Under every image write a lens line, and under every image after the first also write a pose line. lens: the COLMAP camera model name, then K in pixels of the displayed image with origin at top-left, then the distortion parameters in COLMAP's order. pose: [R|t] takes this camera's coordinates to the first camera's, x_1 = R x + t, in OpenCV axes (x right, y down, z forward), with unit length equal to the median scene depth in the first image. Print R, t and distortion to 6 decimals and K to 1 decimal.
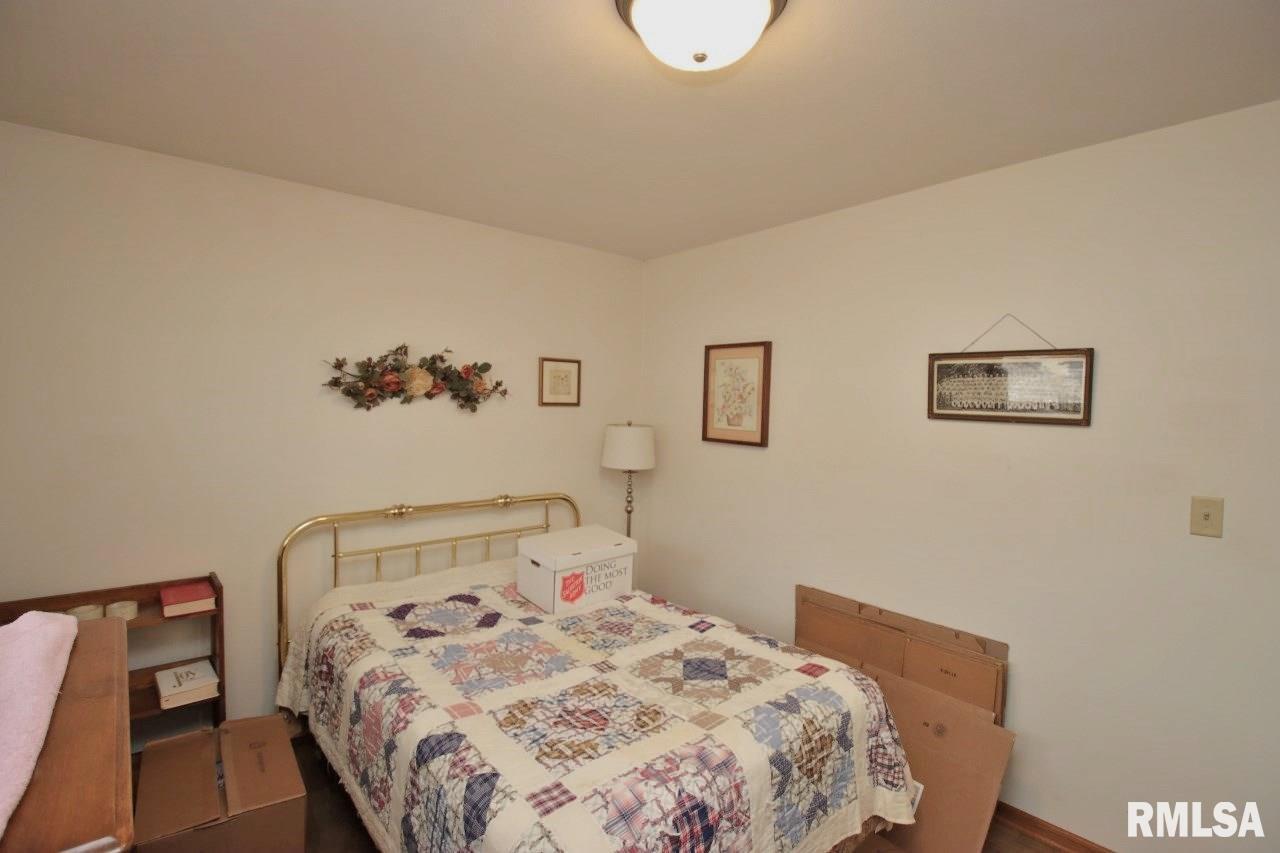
lens RADIAL K [[600.0, 0, 640.1], [0, 600.0, 418.3], [0, 0, 1]] dist [0.020393, -0.026730]
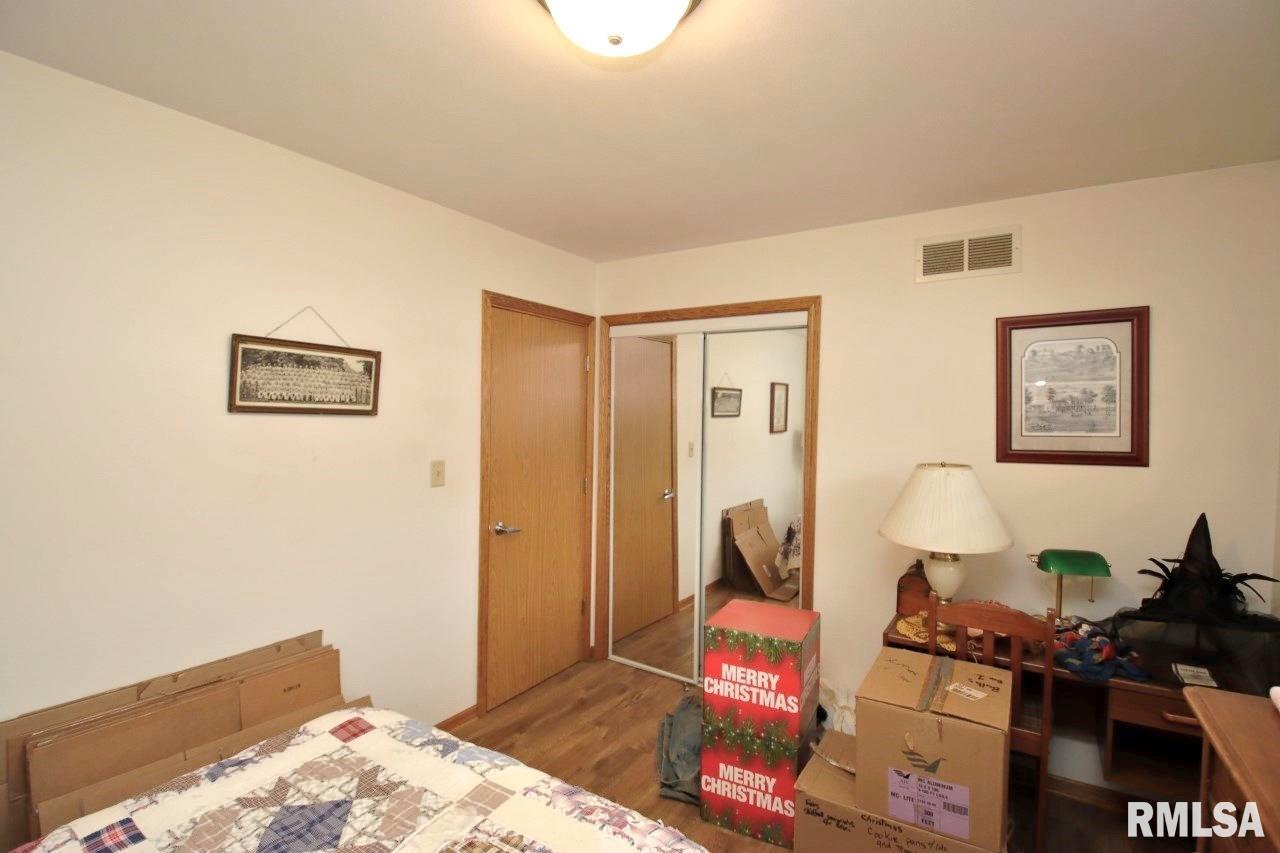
lens RADIAL K [[600.0, 0, 640.1], [0, 600.0, 418.3], [0, 0, 1]] dist [0.020393, -0.026730]
pose [[-0.296220, -0.036150, 0.954435, -0.508258], [-0.001643, 0.999301, 0.037340, -0.024539], [-0.955118, 0.009493, -0.296072, 0.758386]]
